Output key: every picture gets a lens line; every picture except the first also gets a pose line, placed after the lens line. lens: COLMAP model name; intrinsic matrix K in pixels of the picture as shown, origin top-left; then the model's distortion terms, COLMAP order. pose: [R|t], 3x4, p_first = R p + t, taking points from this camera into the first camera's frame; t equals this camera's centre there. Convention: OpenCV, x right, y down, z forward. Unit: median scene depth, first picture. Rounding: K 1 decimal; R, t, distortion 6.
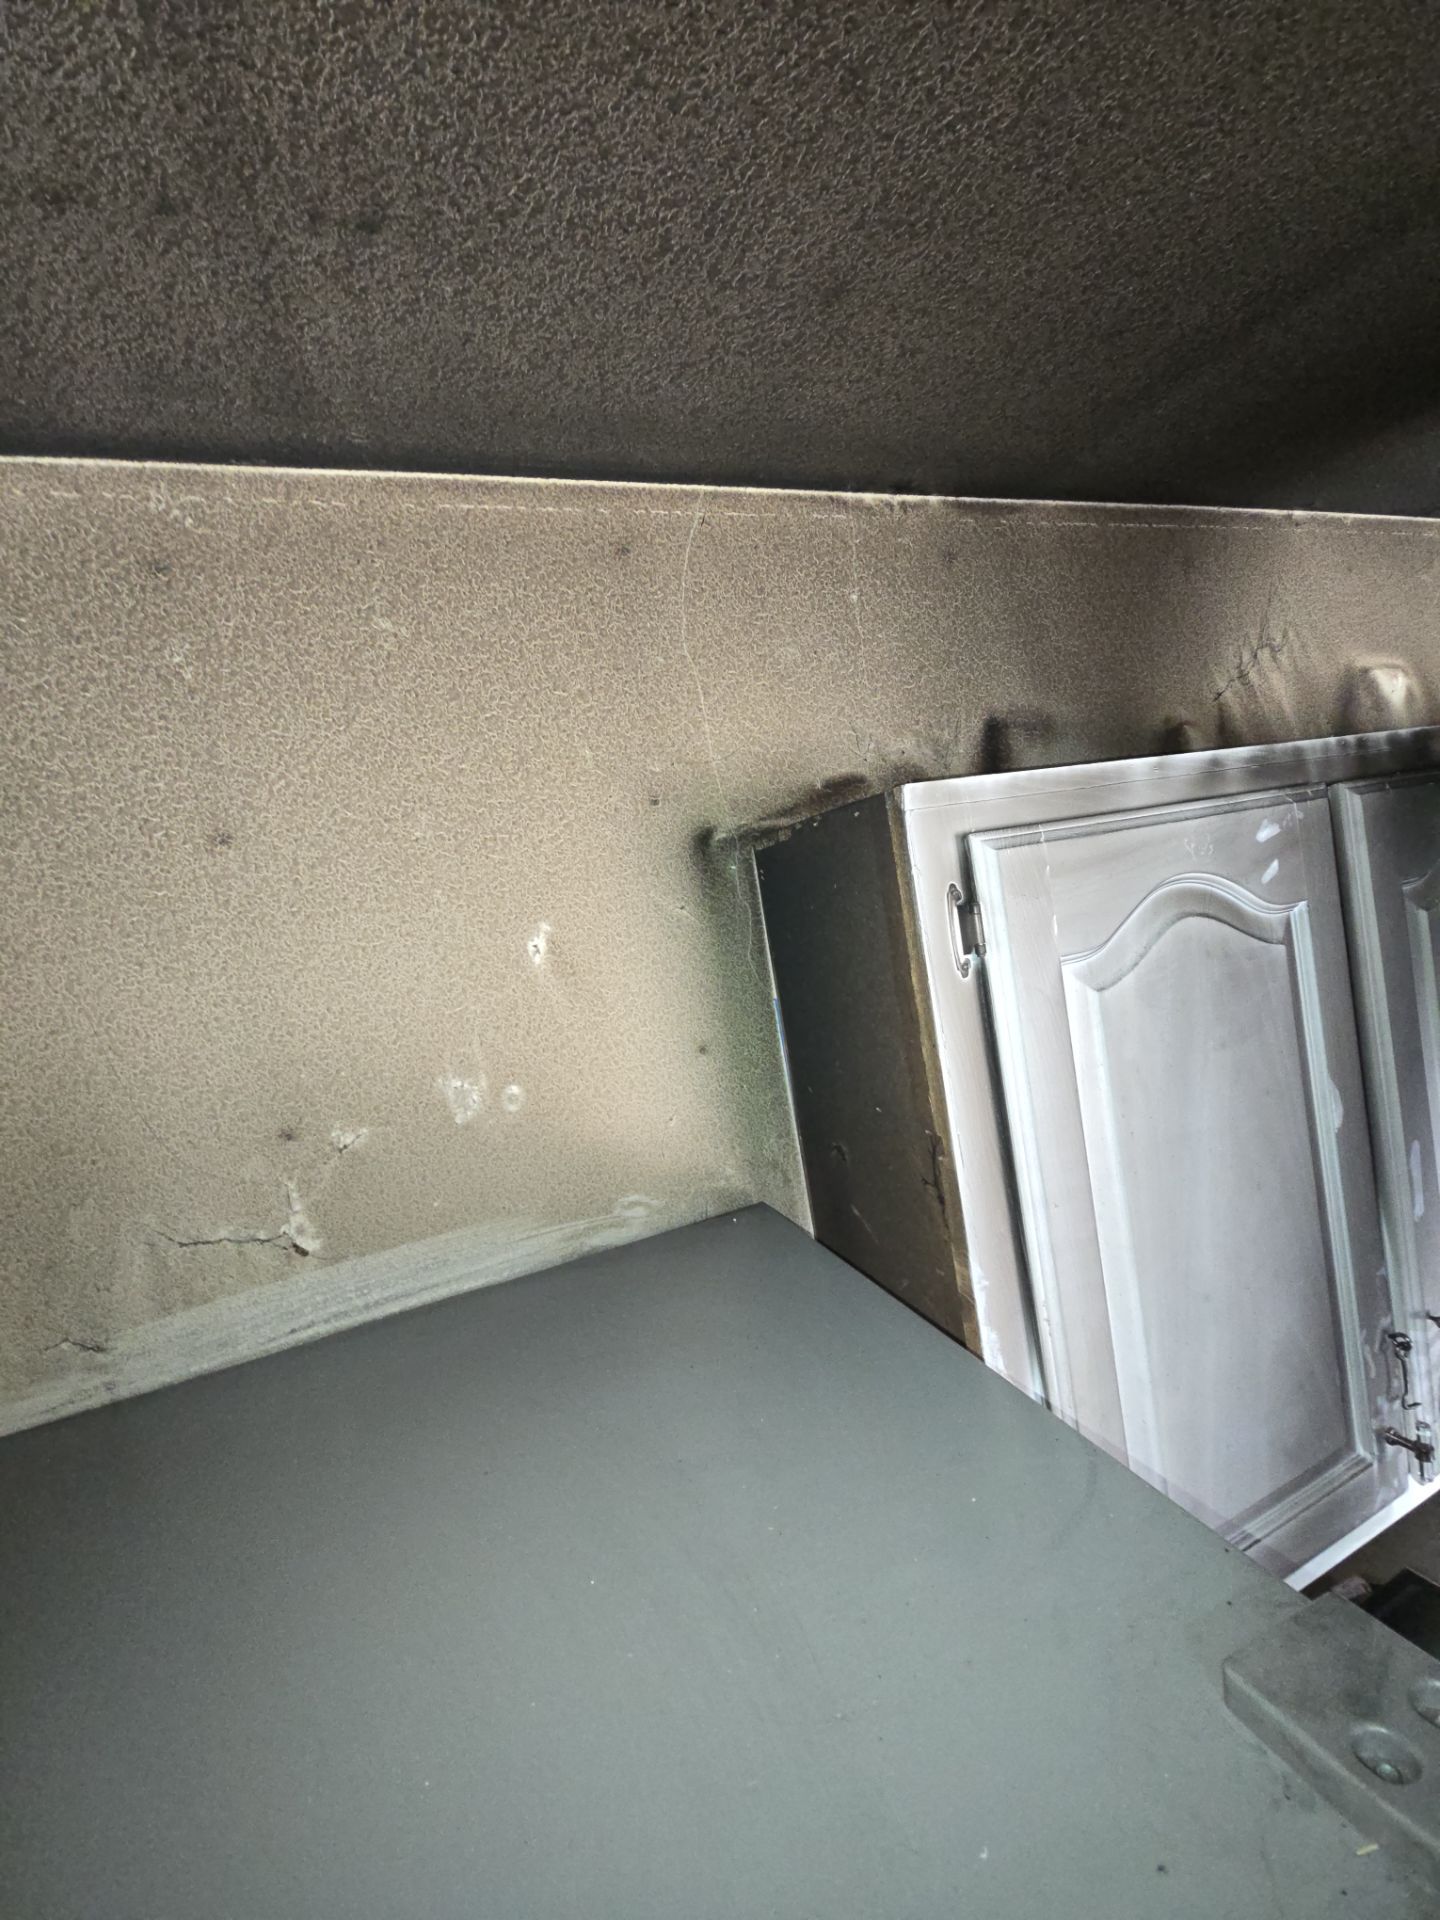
lens RADIAL K [[783.4, 0, 710.2], [0, 783.4, 952.7], [0, 0, 1]] dist [0.001754, -0.002773]
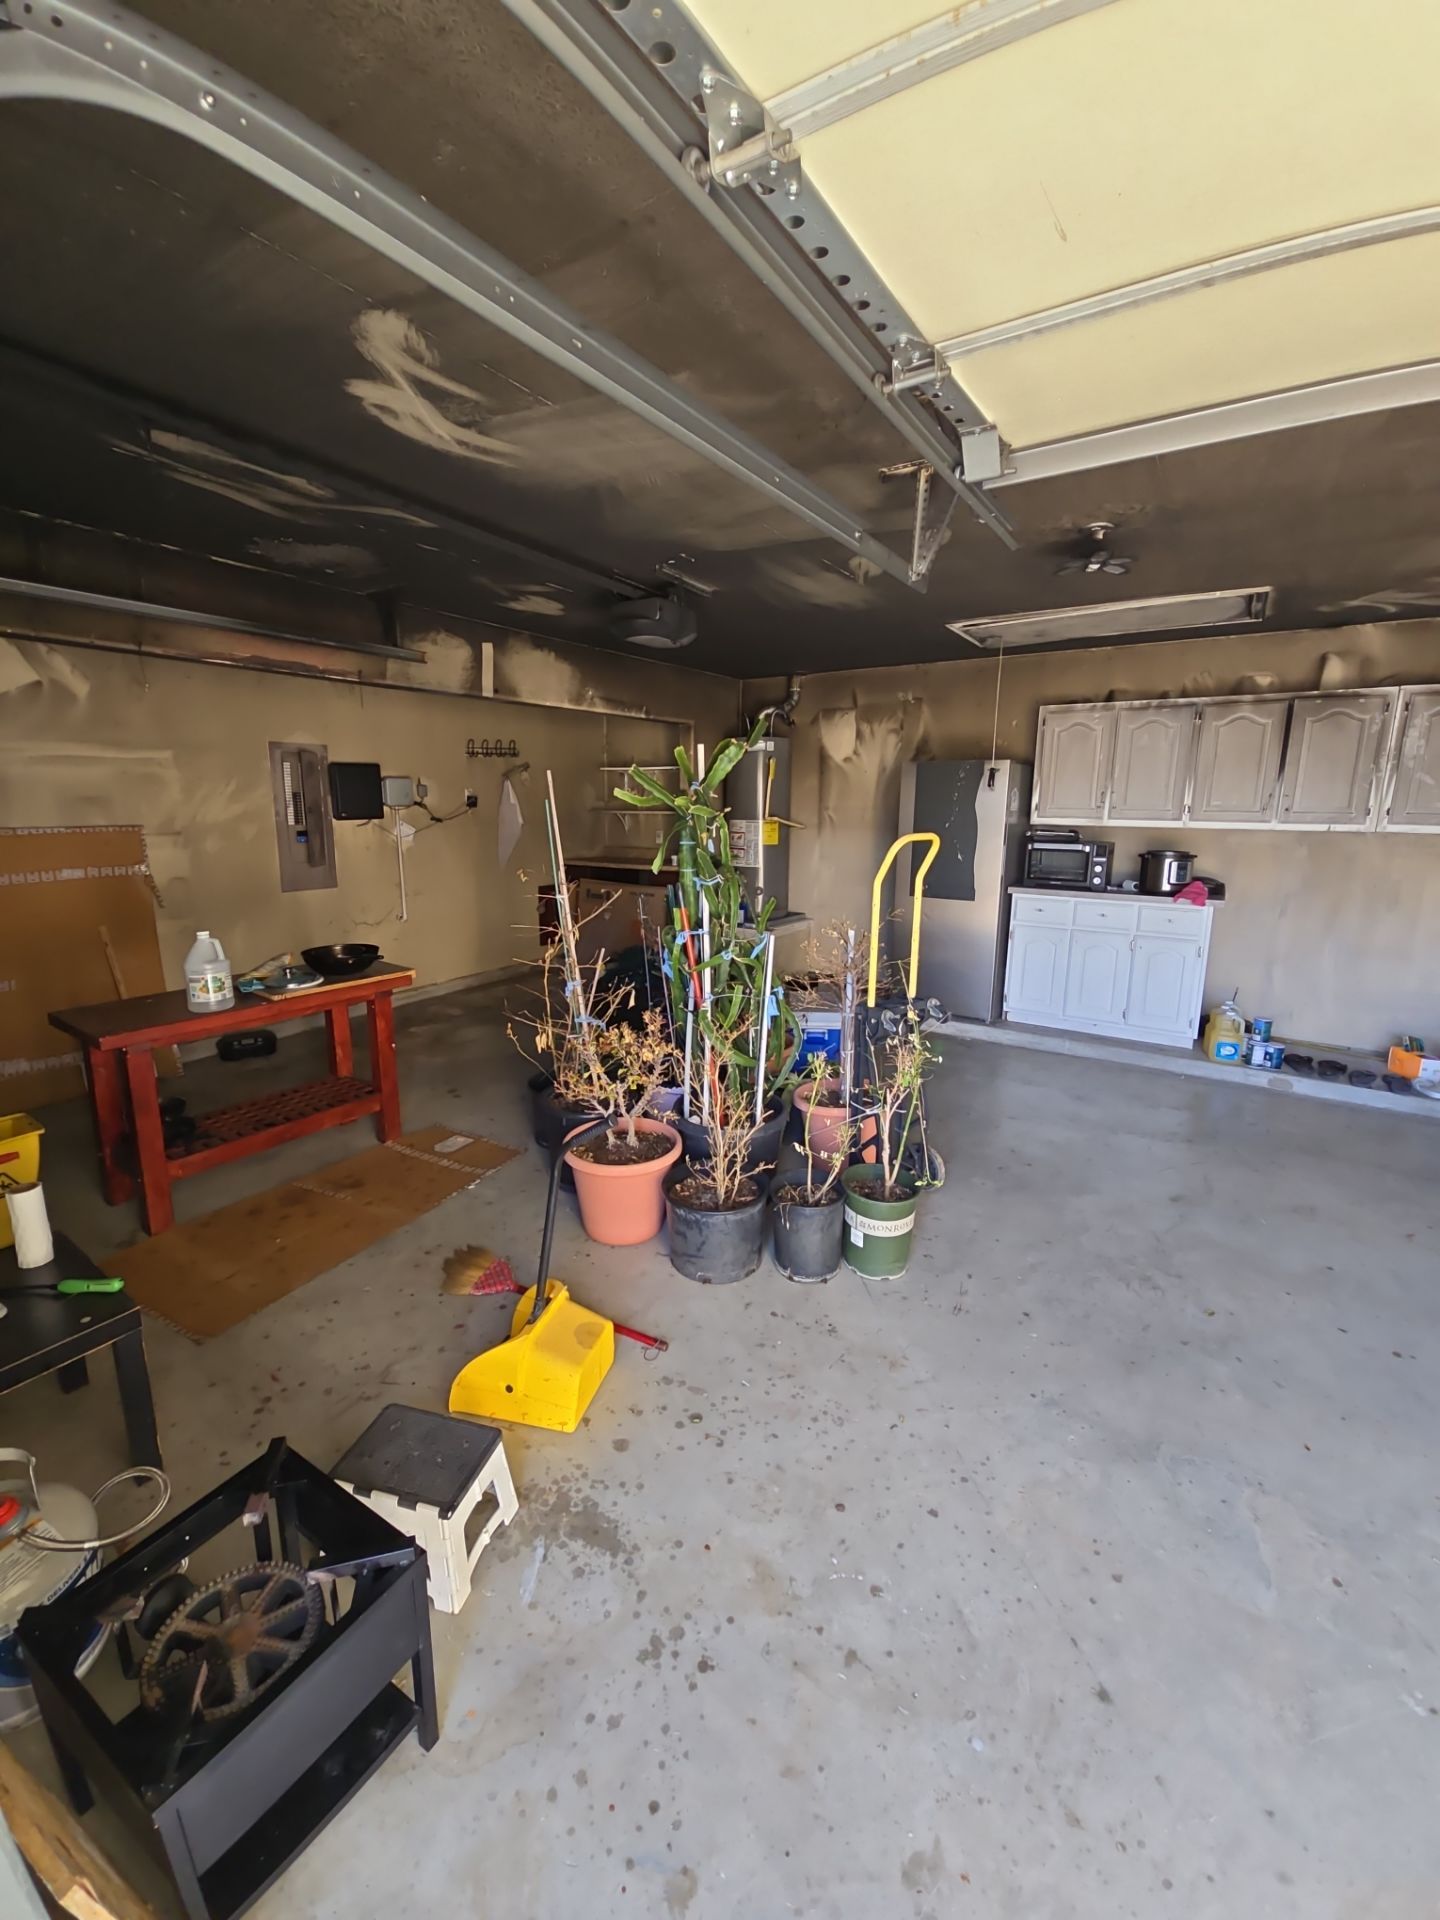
lens RADIAL K [[783.4, 0, 704.7], [0, 783.4, 942.8], [0, 0, 1]] dist [0.001754, -0.002773]
pose [[0.558353, 0.313386, -0.768135, 3.573100], [-0.142053, 0.948347, 0.283652, 0.221487], [0.817351, -0.049262, 0.574030, -4.573356]]
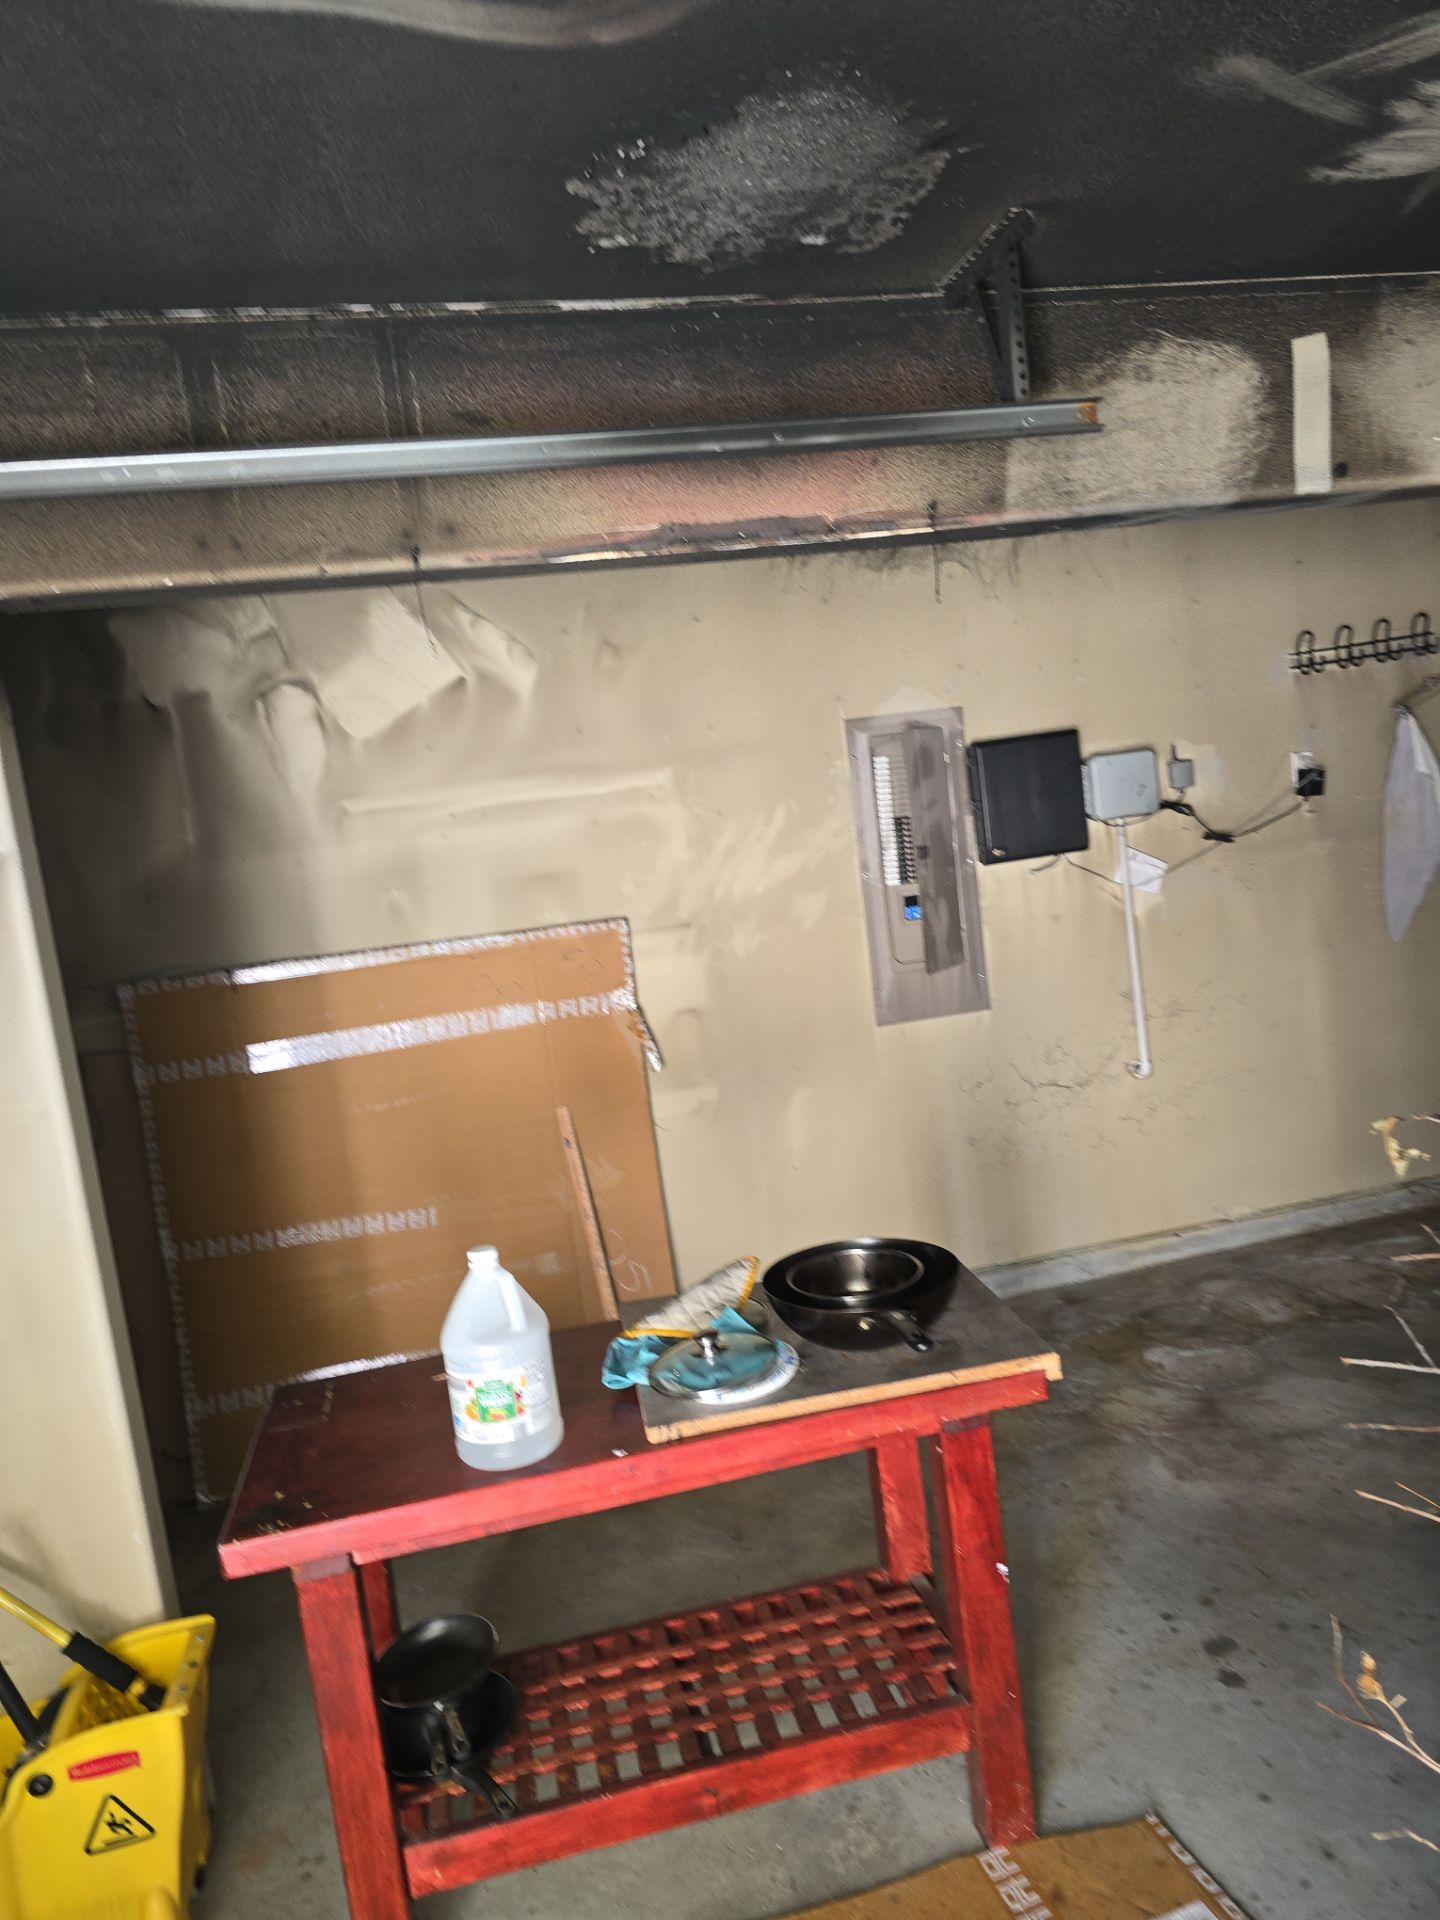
lens RADIAL K [[1288.1, 0, 706.8], [0, 1288.1, 962.6], [0, 0, 1]] dist [0.050957, -0.044209]
pose [[-0.128487, 0.284341, -0.950074, 1.716141], [0.094565, 0.957163, 0.273674, 0.417573], [0.987192, -0.054680, -0.149872, -3.730331]]
